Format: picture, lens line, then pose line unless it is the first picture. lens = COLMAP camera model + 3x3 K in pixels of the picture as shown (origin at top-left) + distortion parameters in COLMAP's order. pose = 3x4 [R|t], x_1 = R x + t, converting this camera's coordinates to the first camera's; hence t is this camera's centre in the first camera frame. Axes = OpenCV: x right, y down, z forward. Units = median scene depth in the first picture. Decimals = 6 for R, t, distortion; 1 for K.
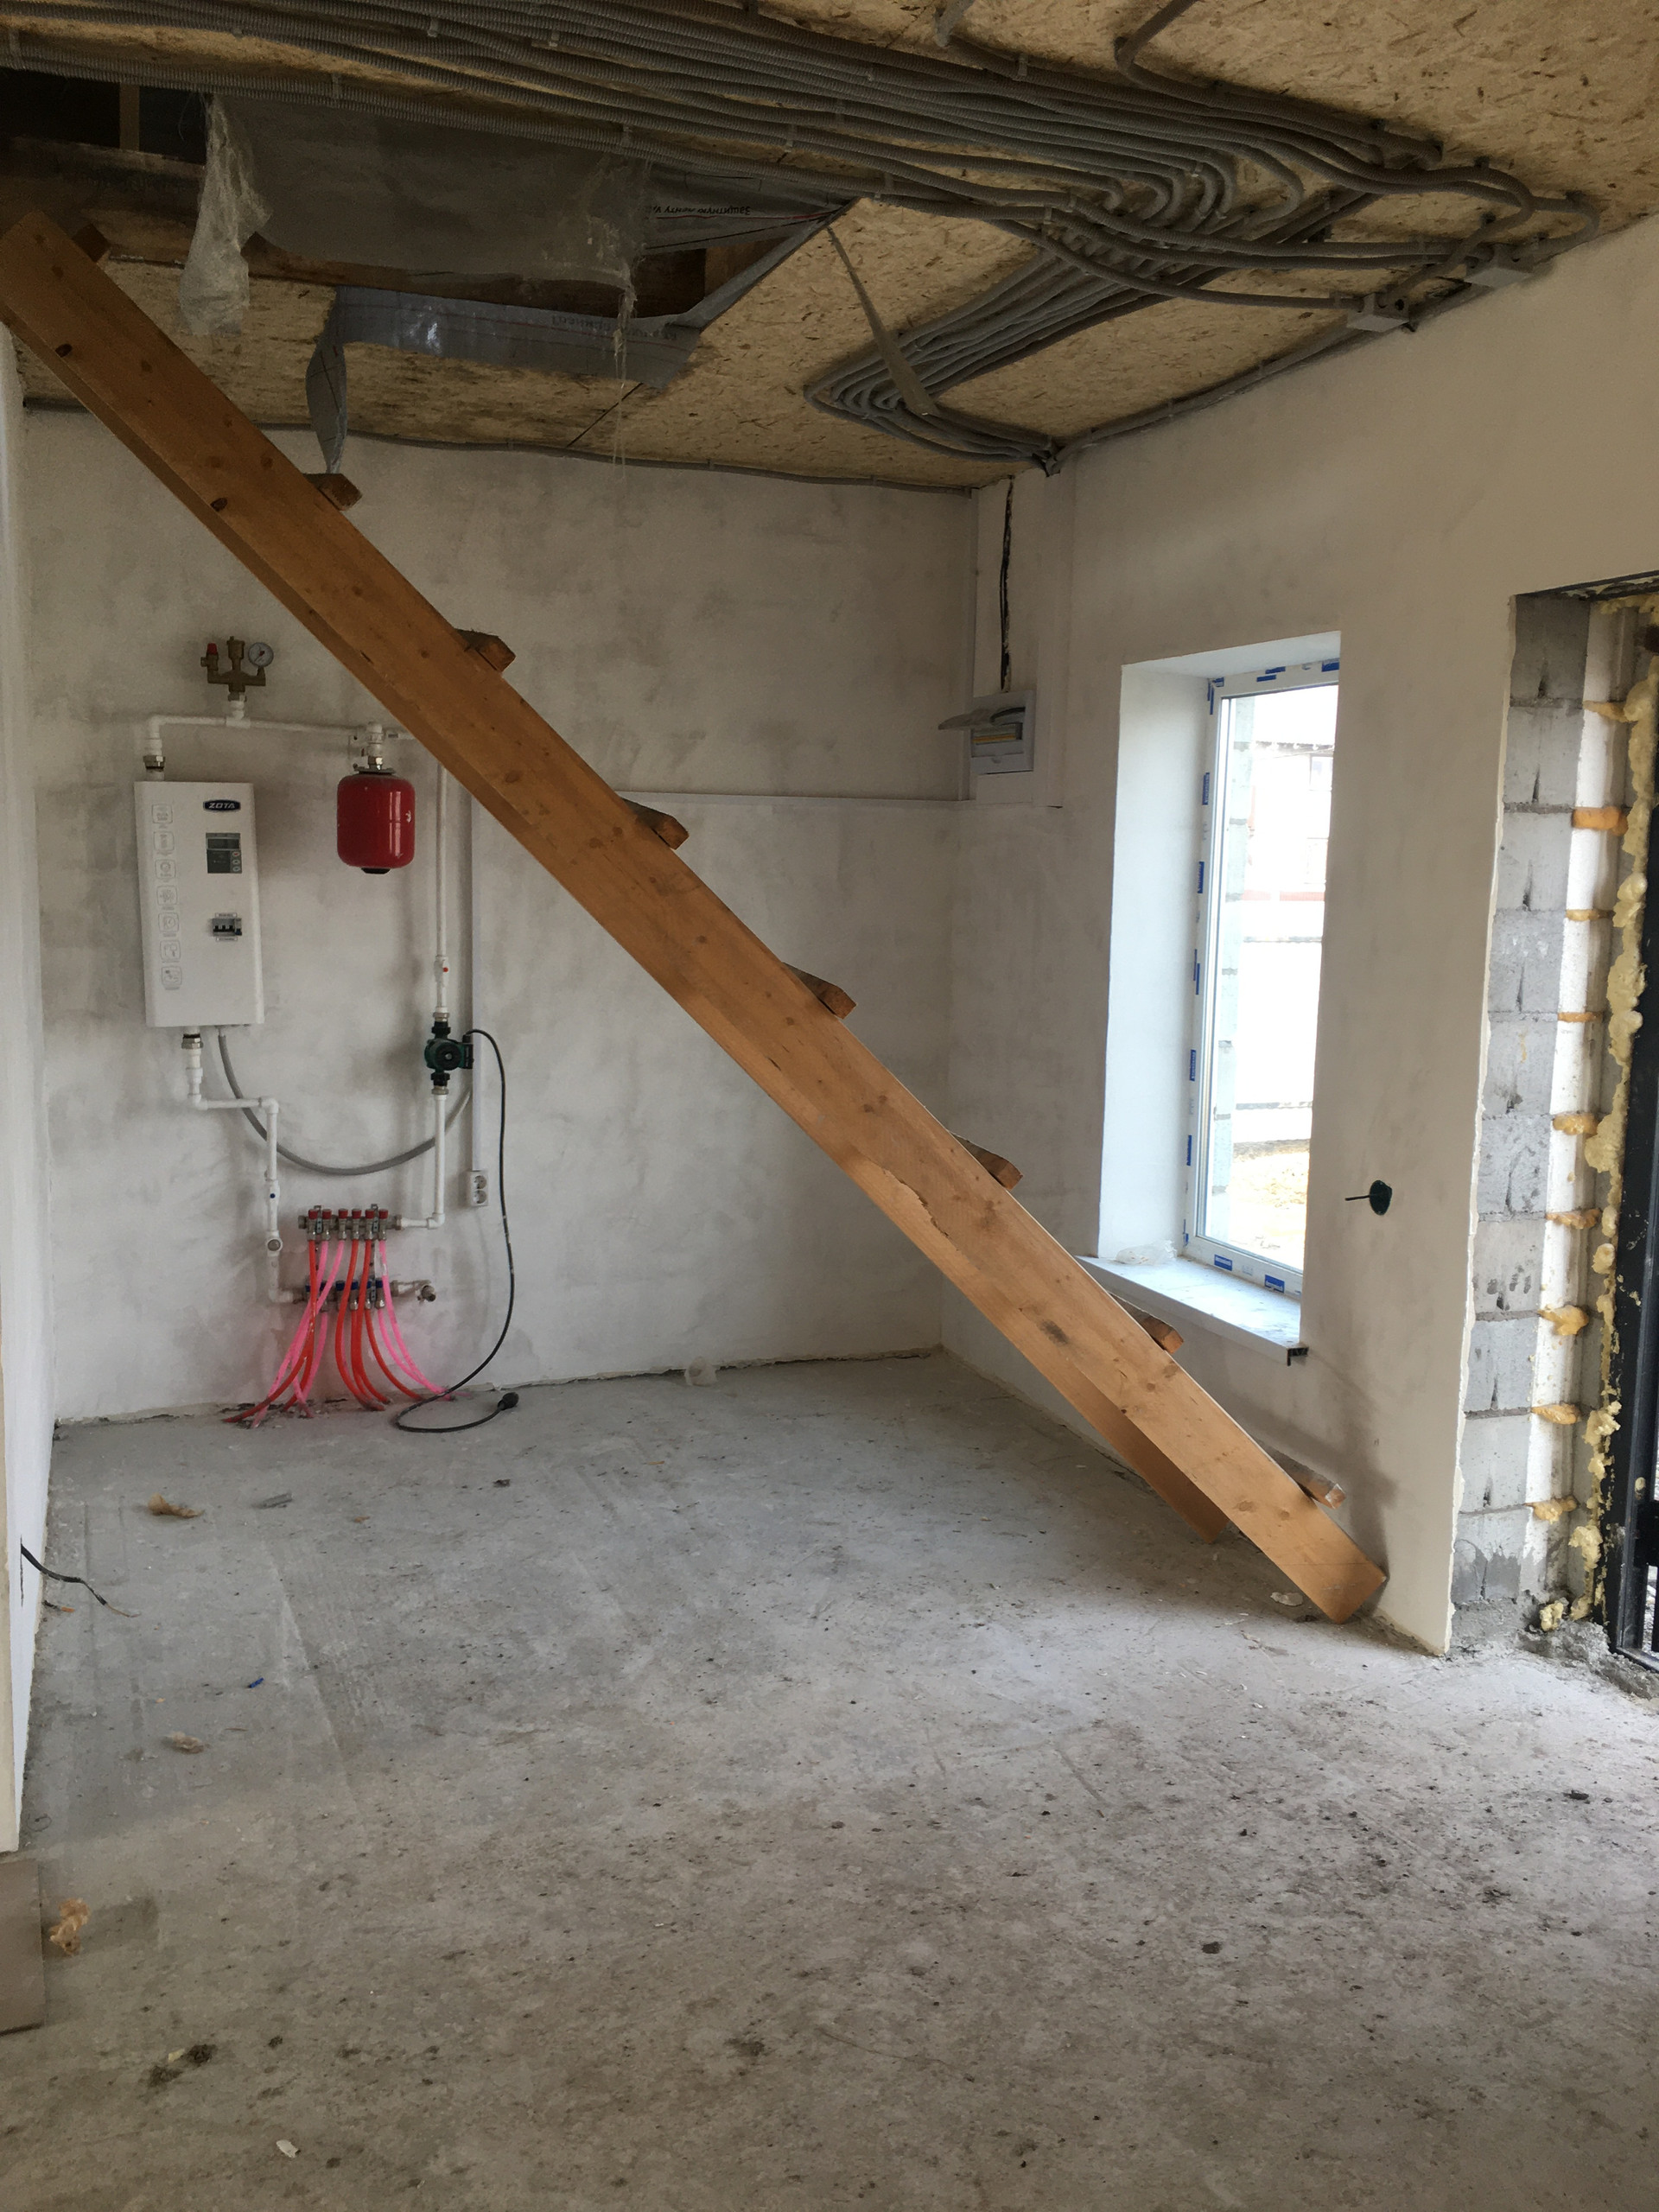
lens RADIAL K [[1889.8, 0, 817.7], [0, 1889.8, 1100.9], [0, 0, 1]] dist [0.083554, -0.112510]
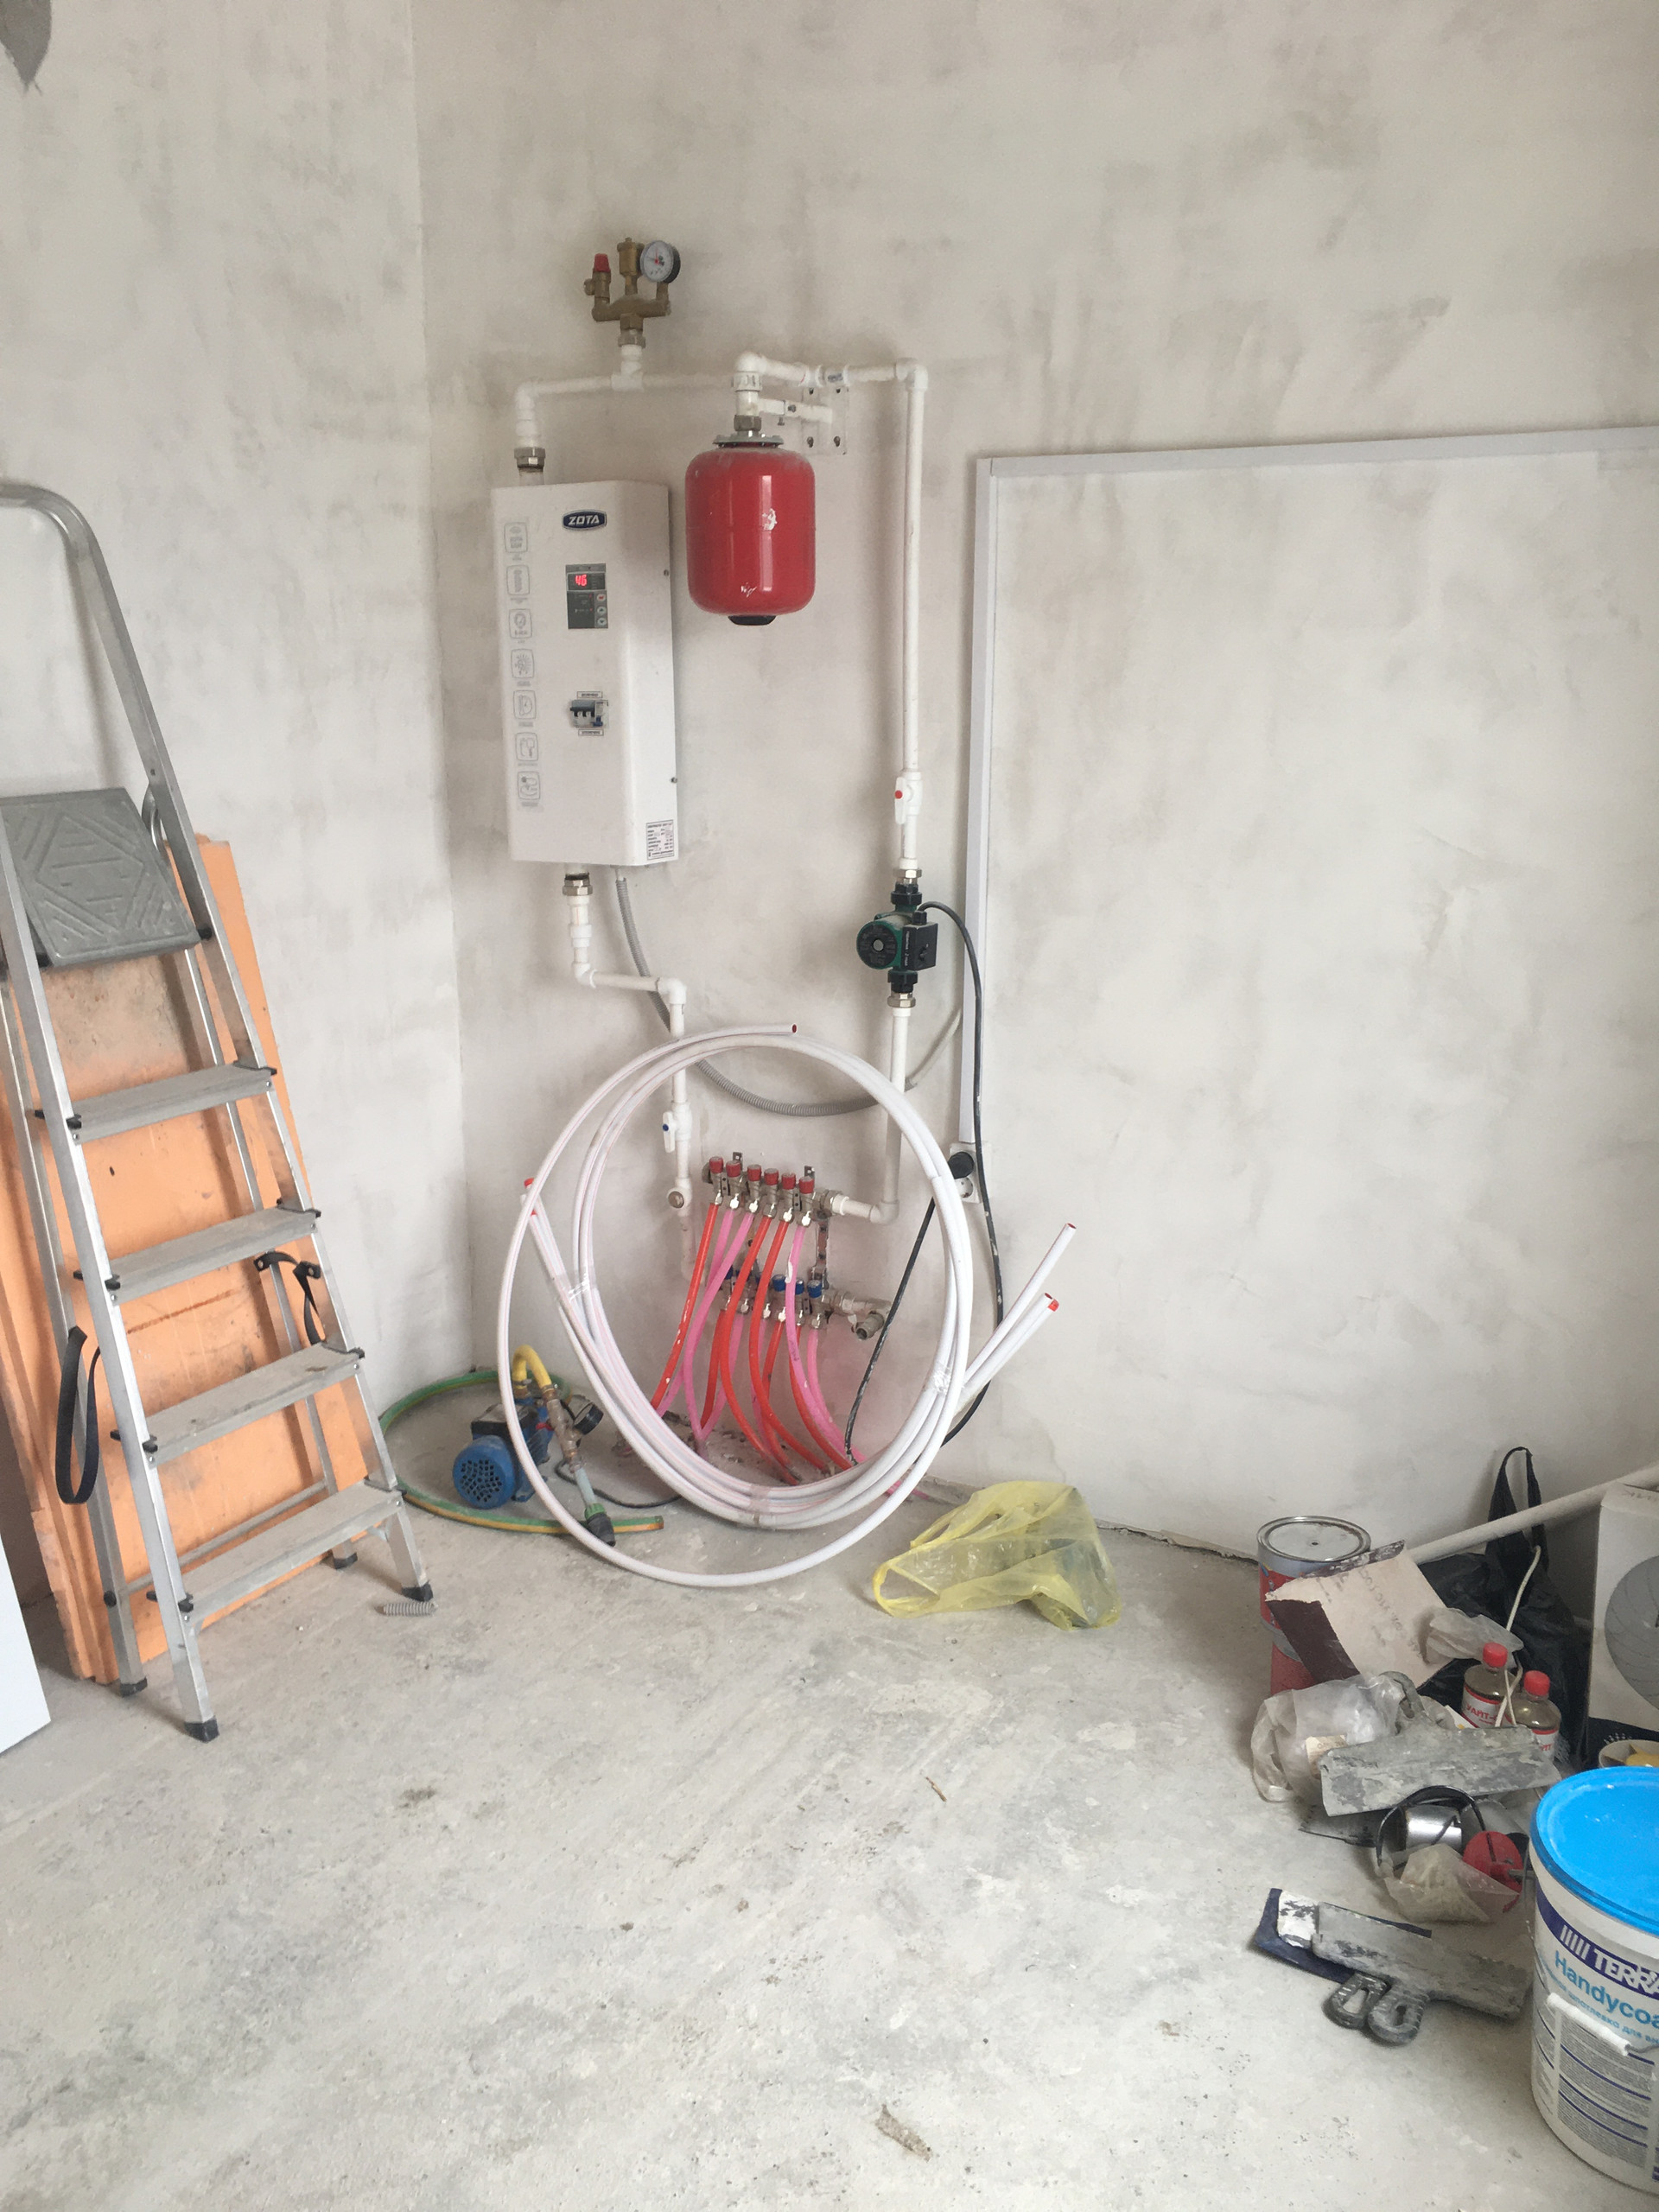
lens RADIAL K [[1889.8, 0, 817.7], [0, 1889.8, 1100.9], [0, 0, 1]] dist [0.083554, -0.112510]
pose [[0.646086, 0.166152, -0.744961, 0.243019], [-0.088417, 0.985740, 0.143173, -0.060083], [0.758126, -0.026635, 0.651564, 0.626285]]
